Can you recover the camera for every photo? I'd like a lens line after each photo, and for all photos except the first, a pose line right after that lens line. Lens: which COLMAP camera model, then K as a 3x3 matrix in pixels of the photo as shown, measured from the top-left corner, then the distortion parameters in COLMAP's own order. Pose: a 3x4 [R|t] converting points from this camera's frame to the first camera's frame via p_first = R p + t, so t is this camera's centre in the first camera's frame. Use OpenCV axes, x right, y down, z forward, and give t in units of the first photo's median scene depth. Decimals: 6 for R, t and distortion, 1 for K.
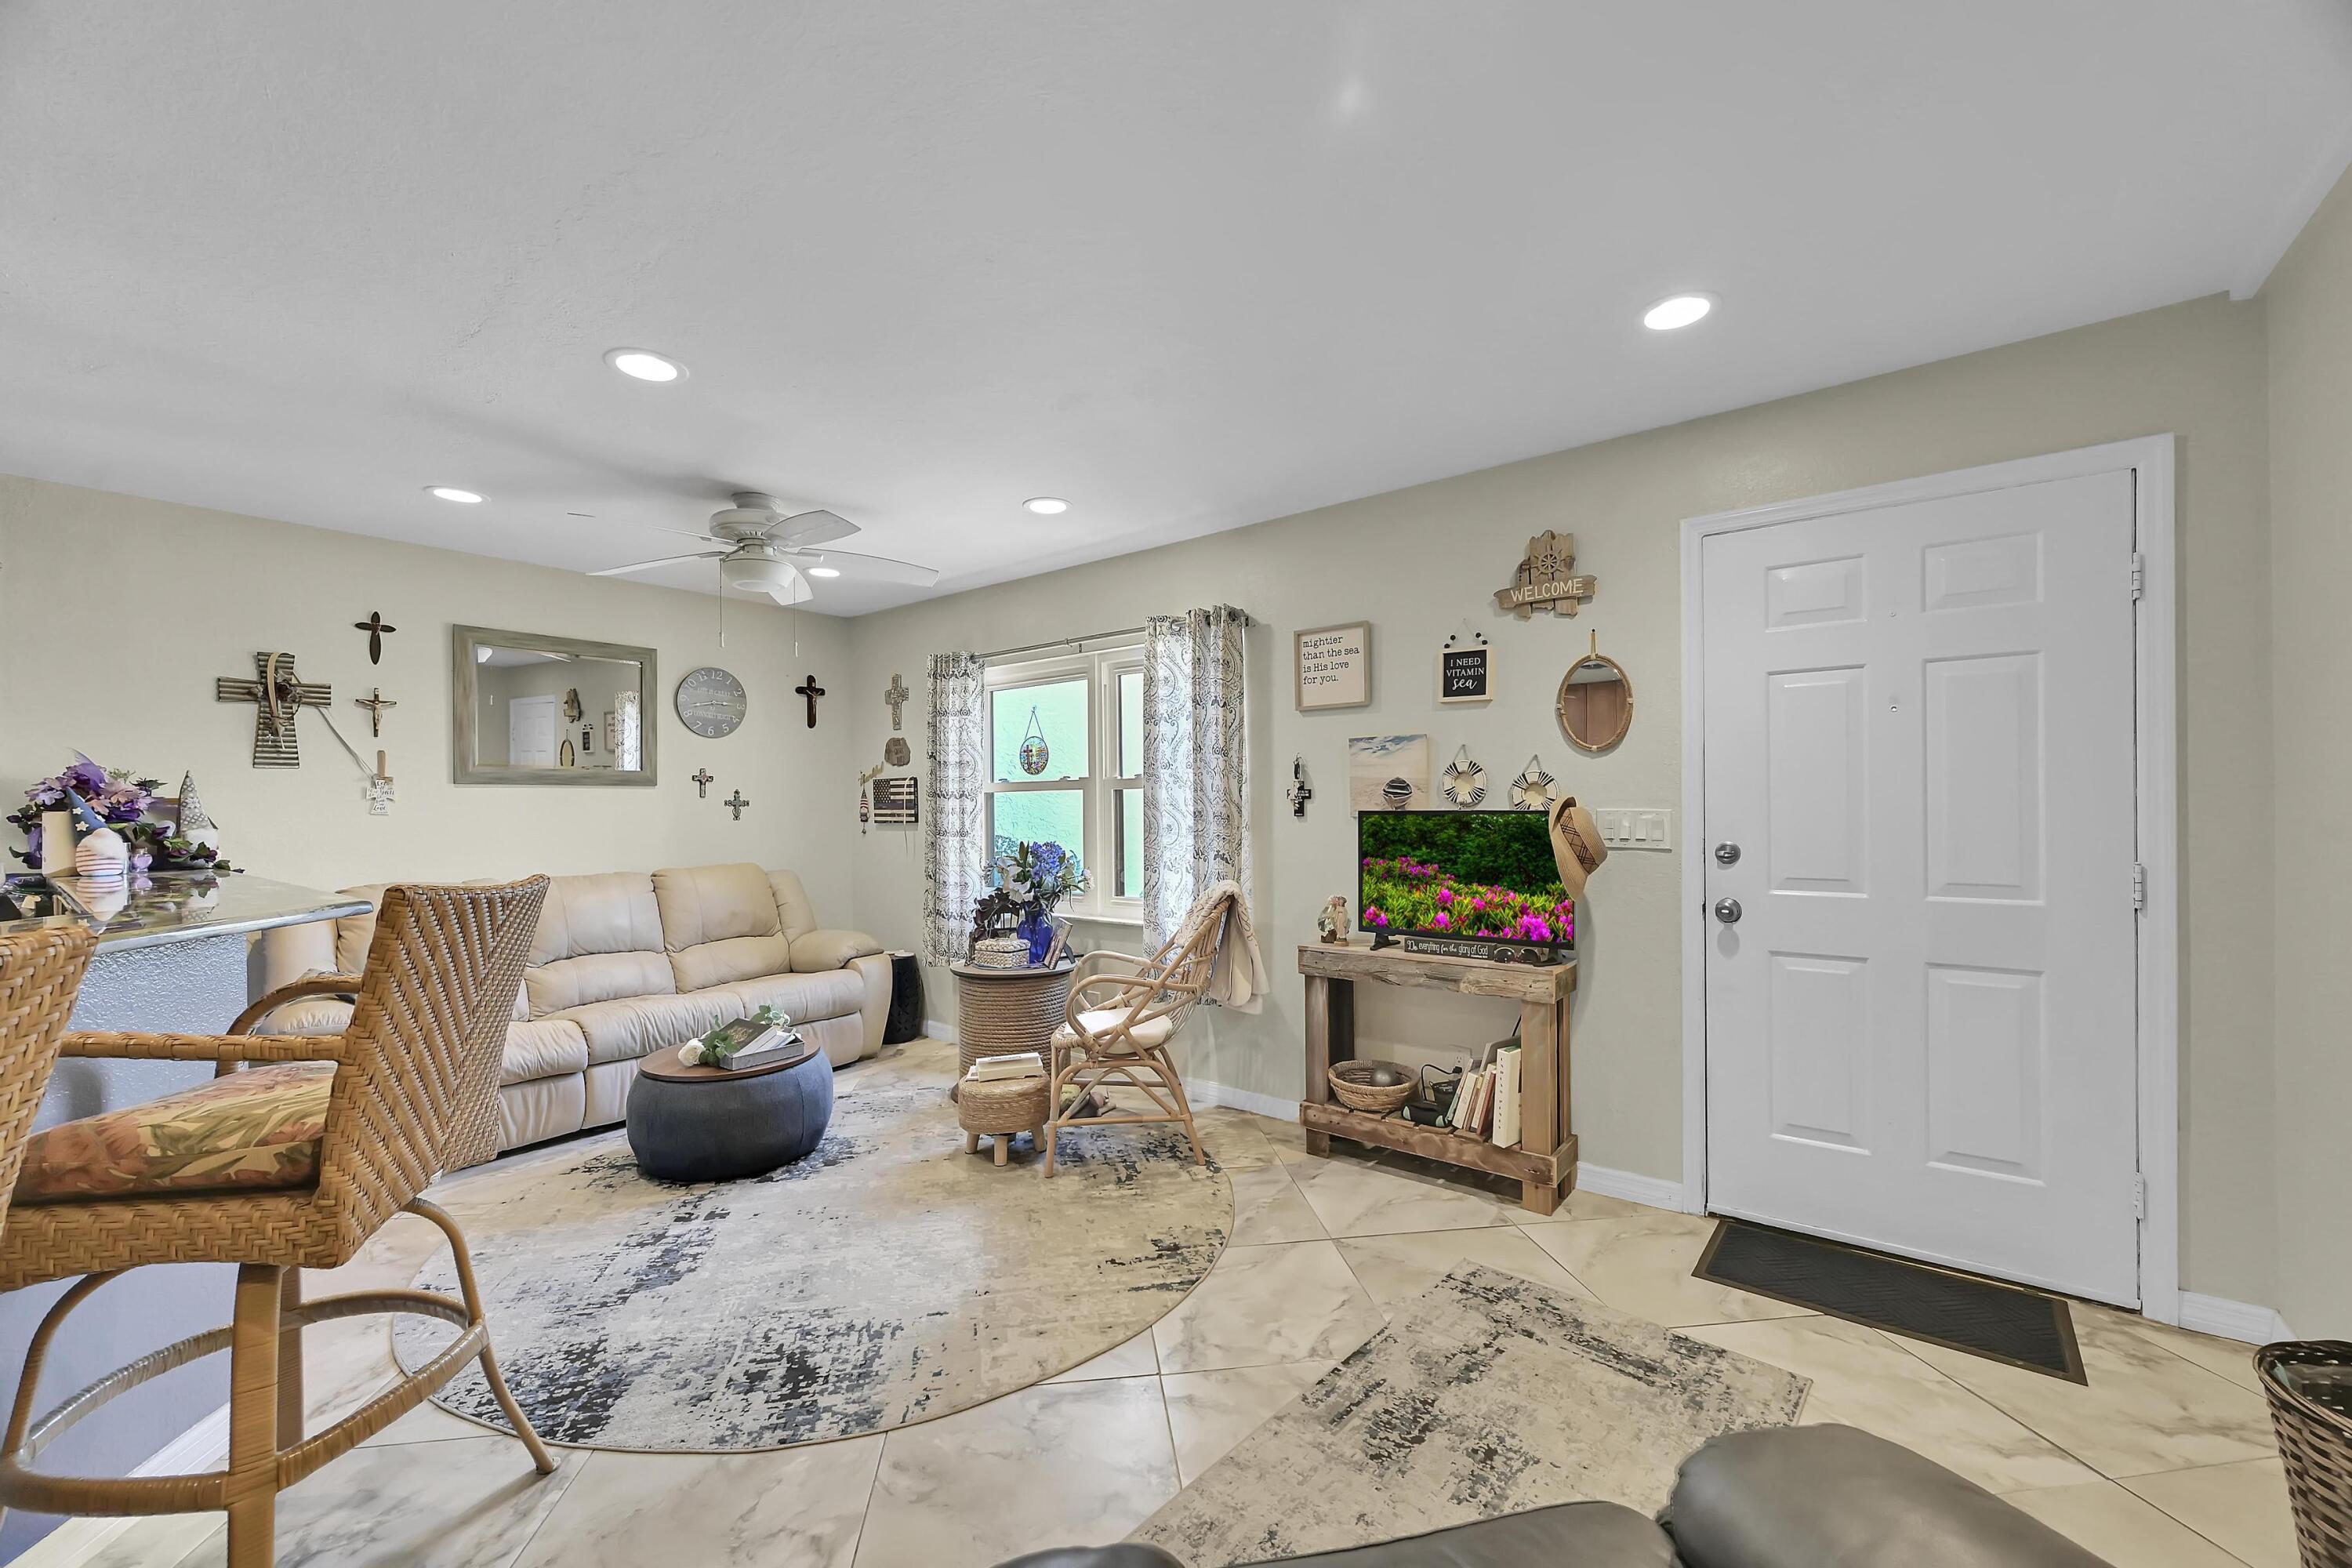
lens RADIAL K [[924.7, 0, 1179.0], [0, 924.7, 809.0], [0, 0, 1]] dist [-0.000104, -0.000050]
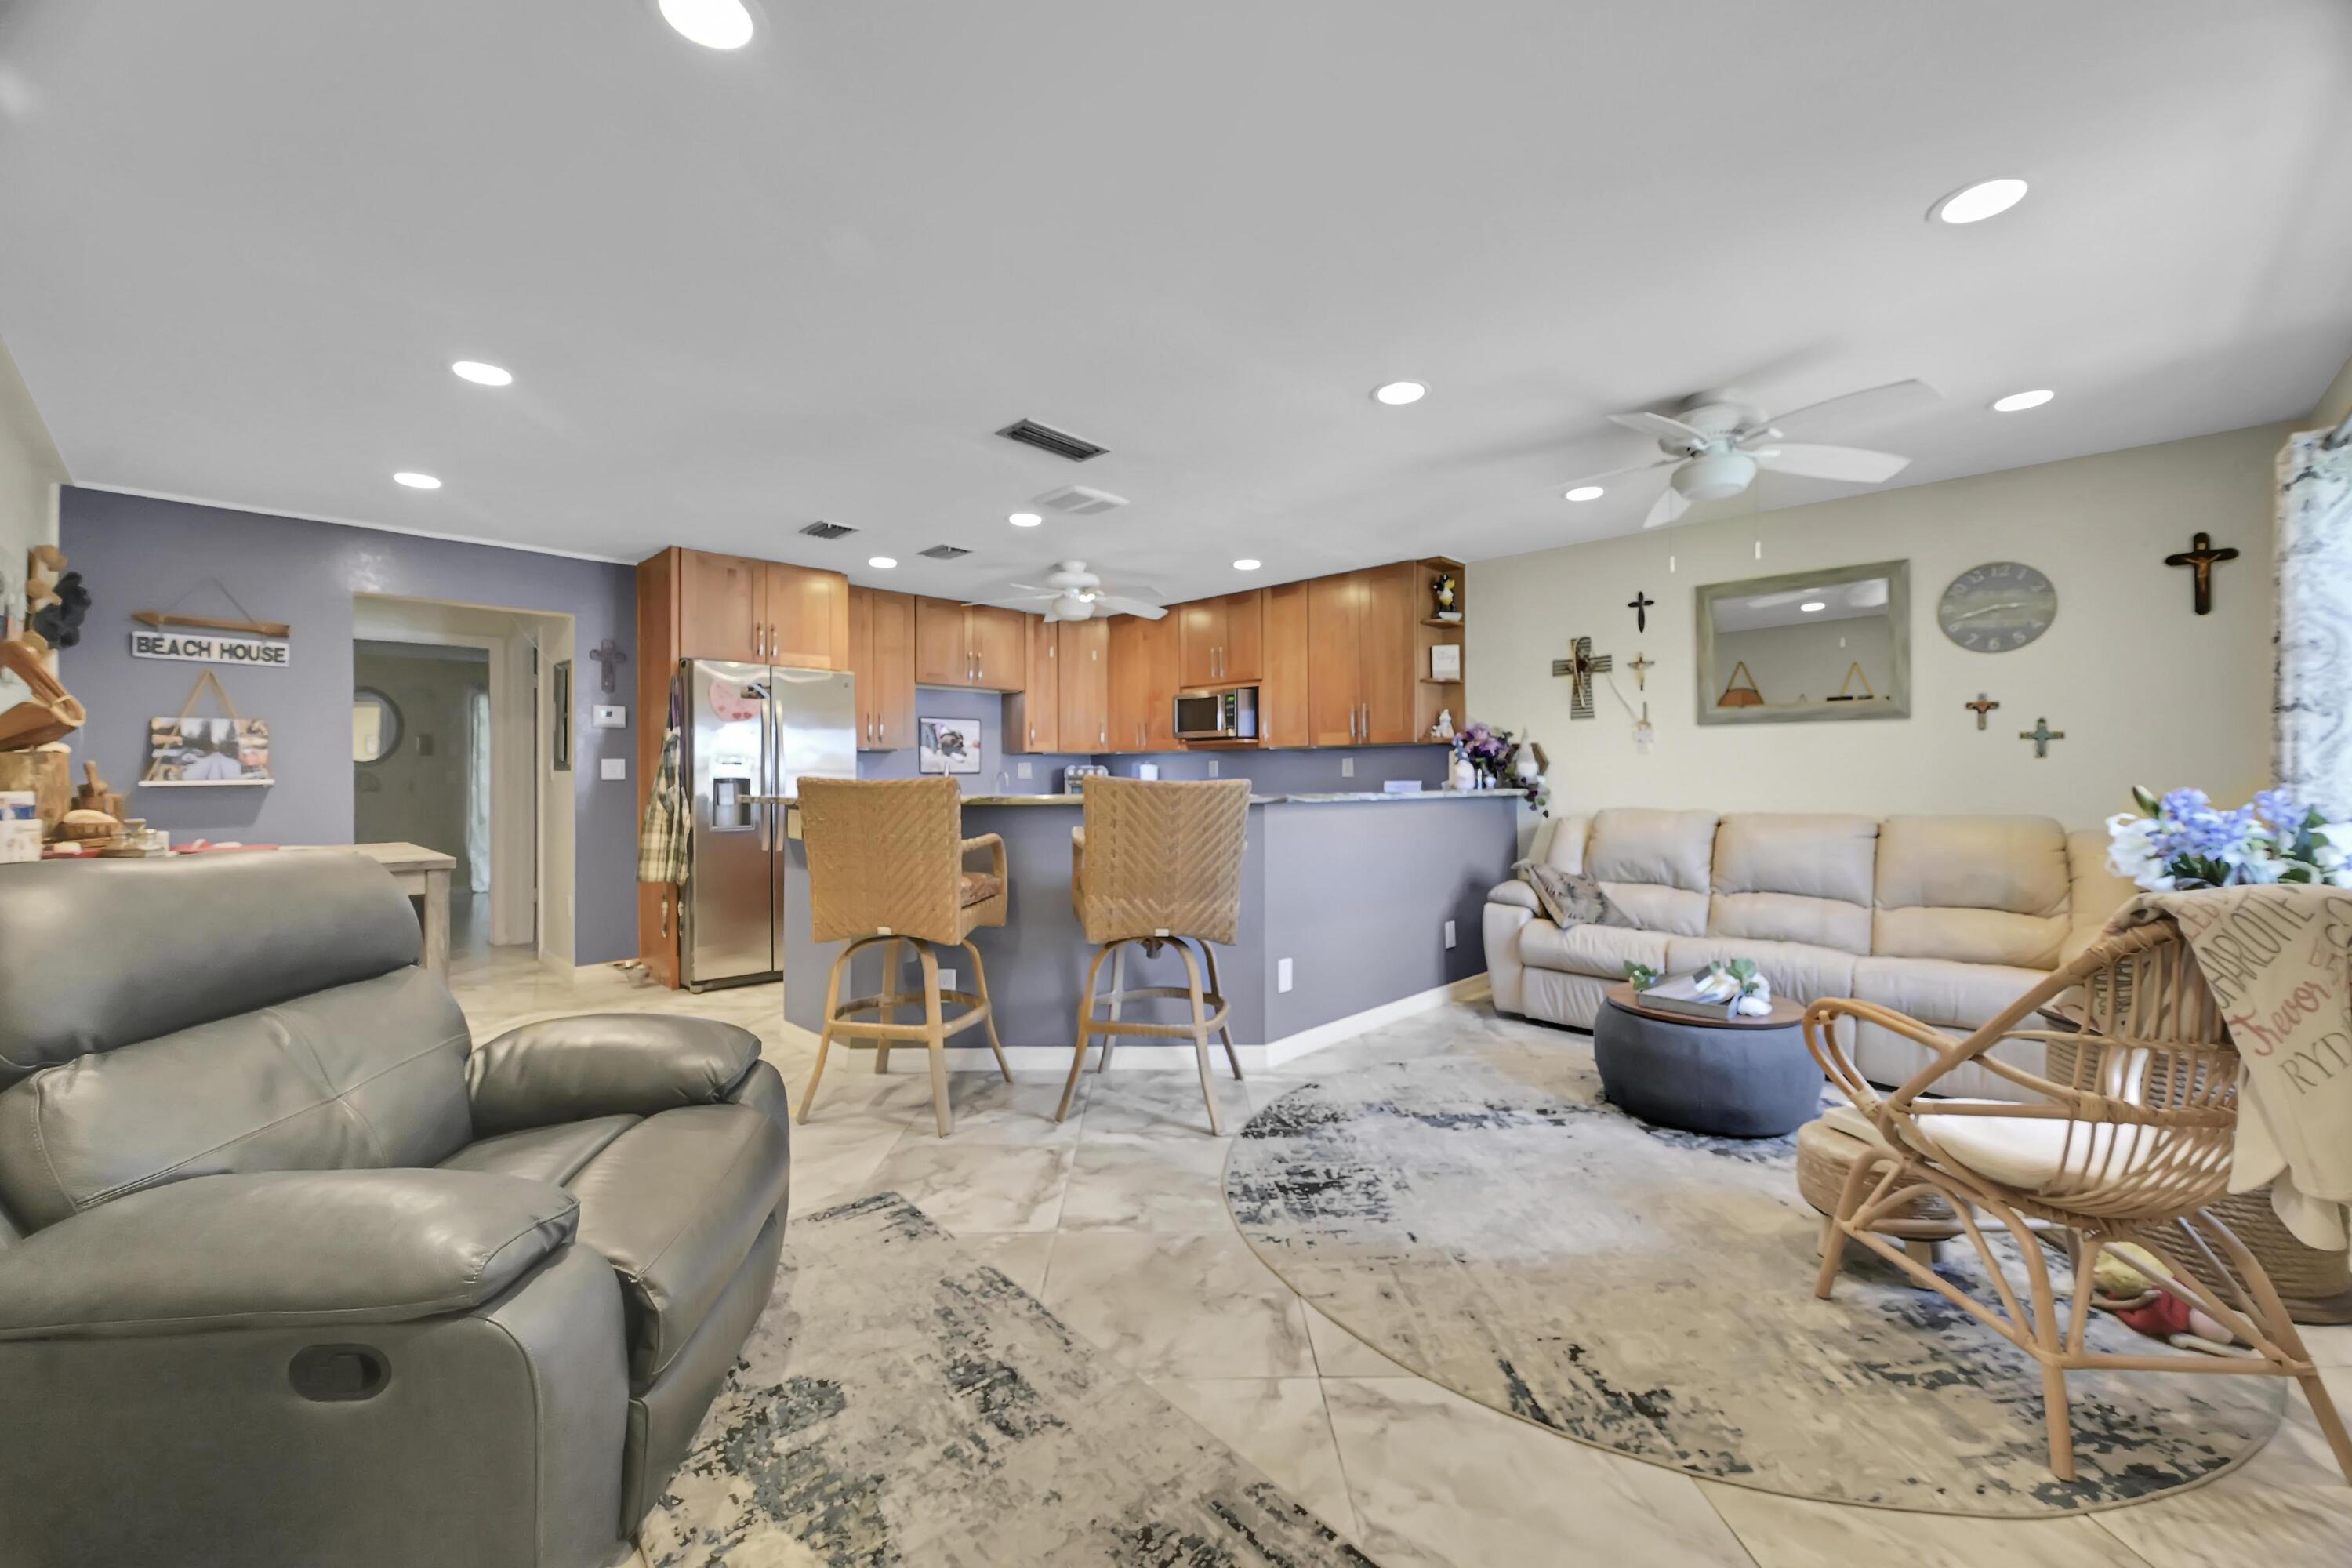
lens RADIAL K [[924.3, 0, 1172.9], [0, 924.3, 776.6], [0, 0, 1]] dist [-0.002003, -0.000058]
pose [[-0.121108, 0.011776, -0.992569, 0.562169], [0.001306, 0.999931, 0.011704, 0.028007], [0.992638, 0.000121, -0.121115, 0.645599]]
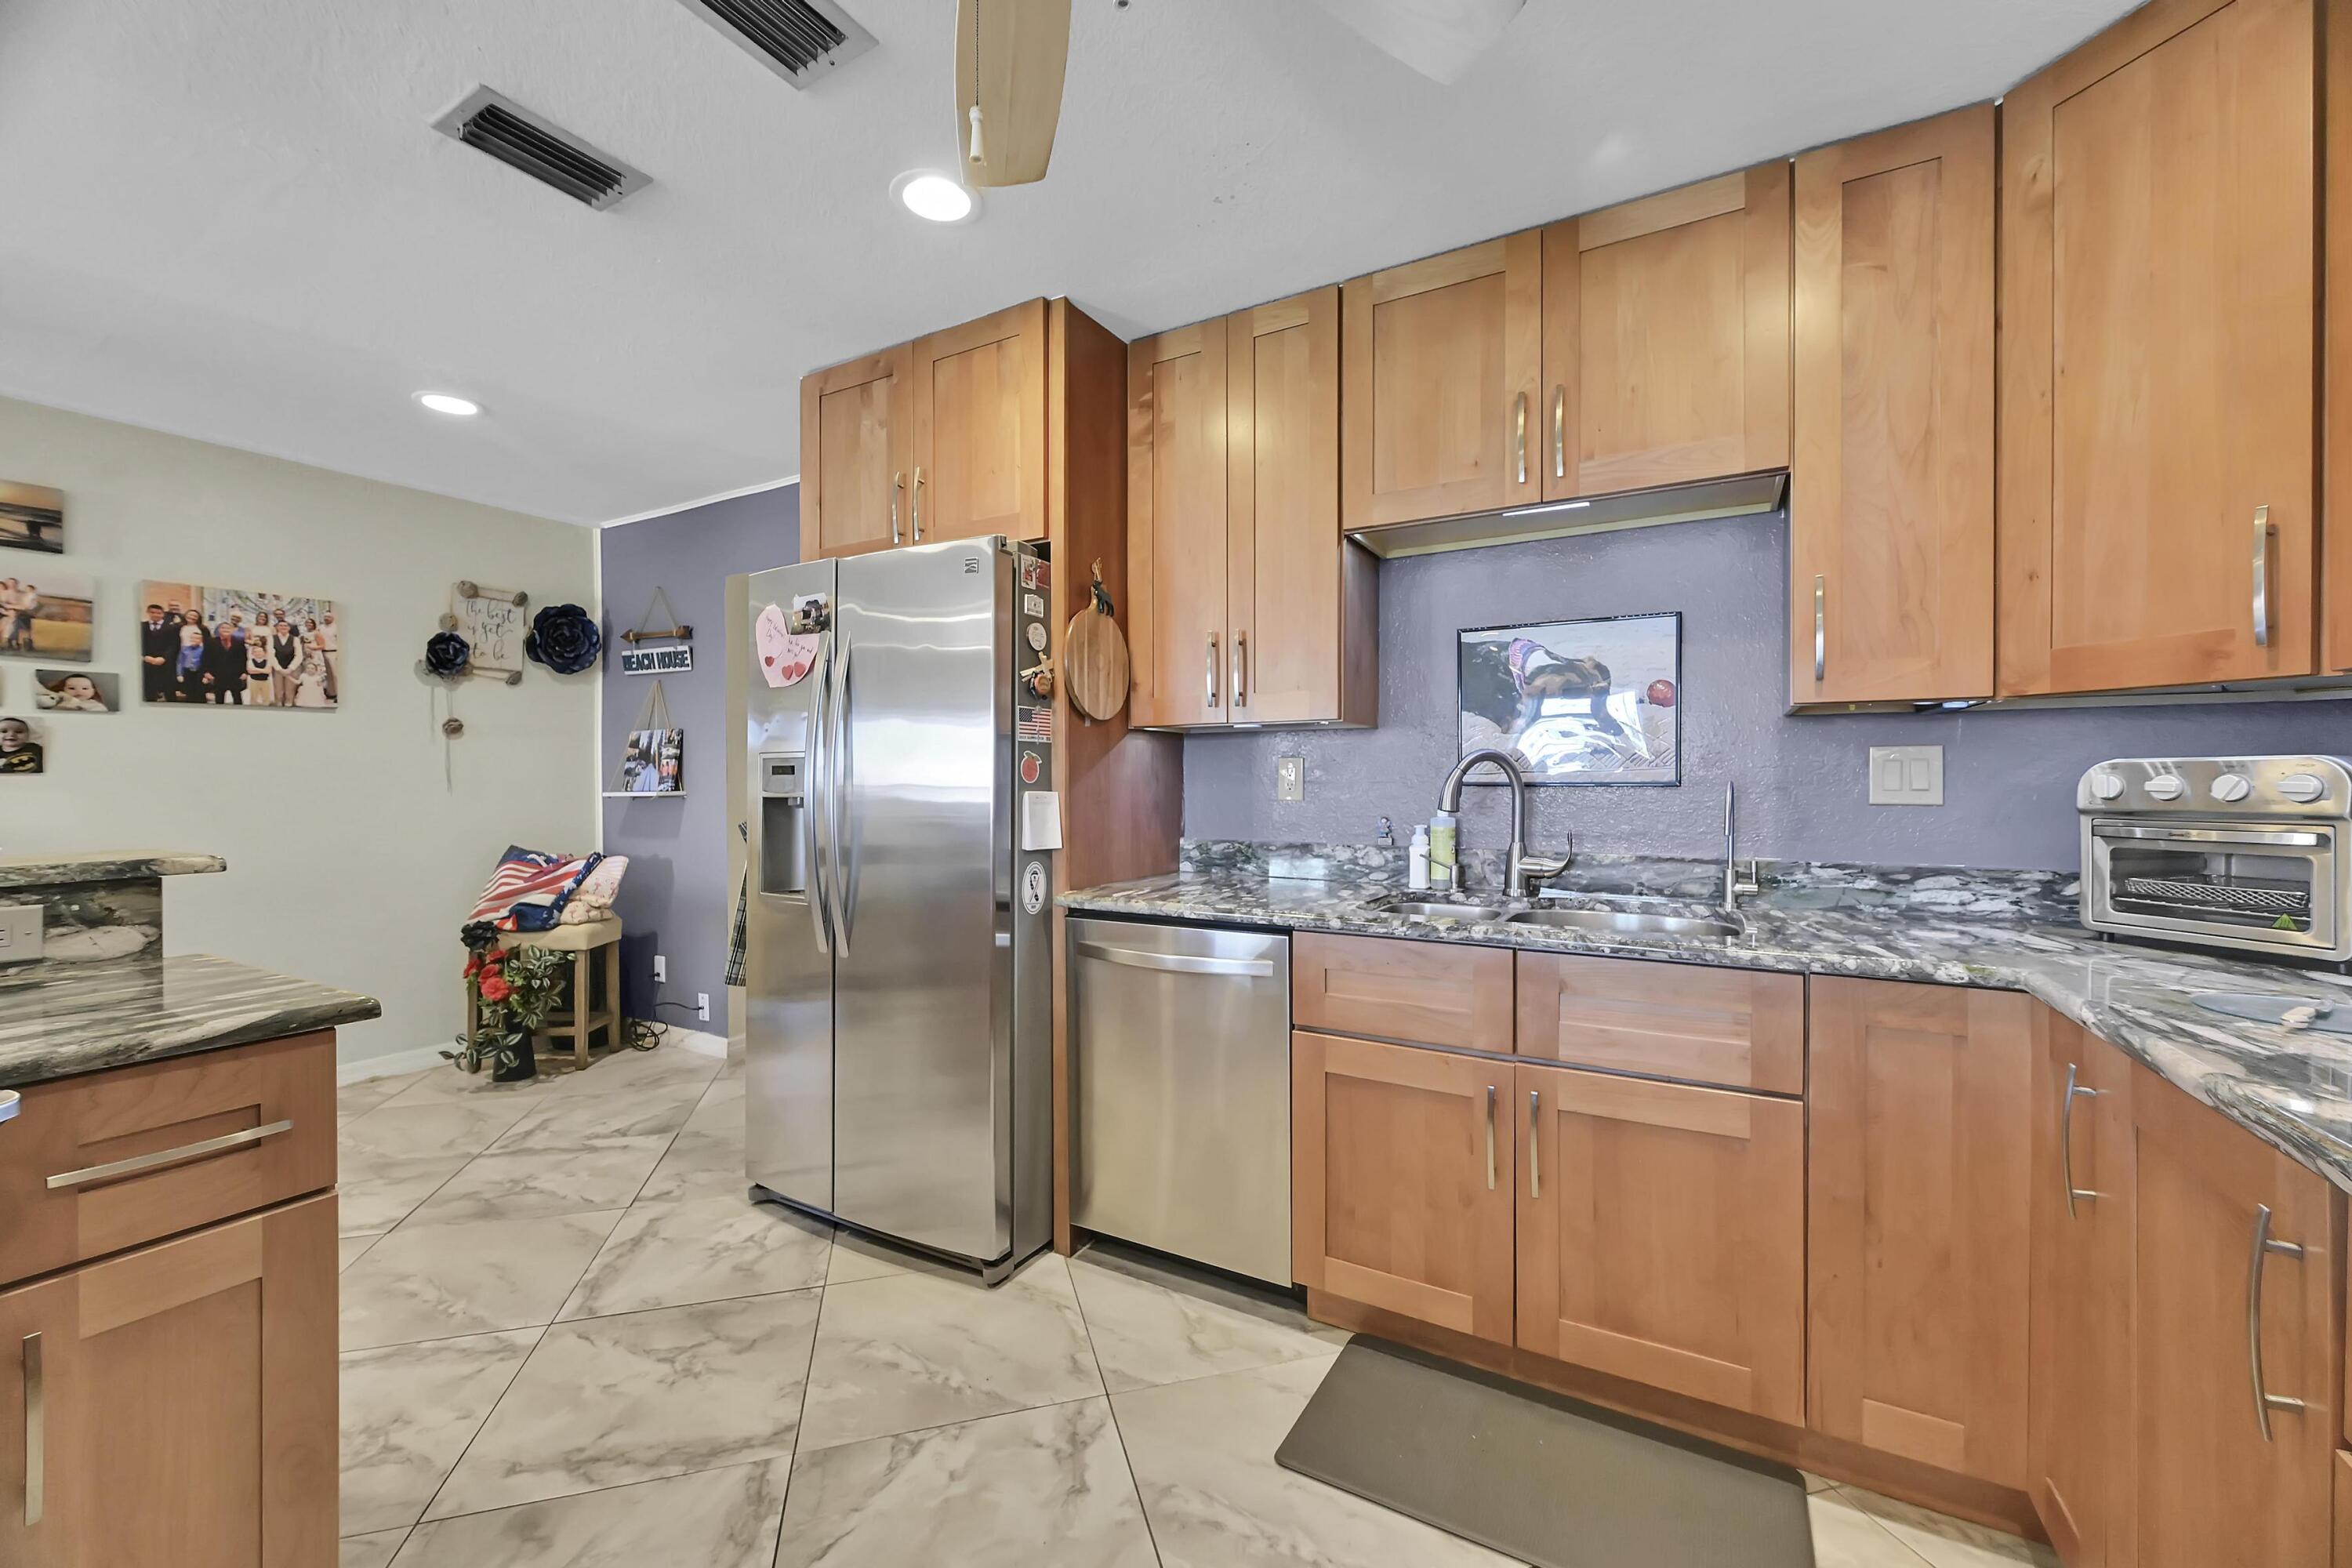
lens RADIAL K [[925.8, 0, 1176.0], [0, 925.8, 784.0], [0, 0, 1]] dist [0.001012, 0.000145]
pose [[-0.989616, 0.014785, -0.142974, -1.175872], [0.013311, 0.999848, 0.011263, 0.031031], [0.143118, 0.009243, -0.989662, 0.532222]]
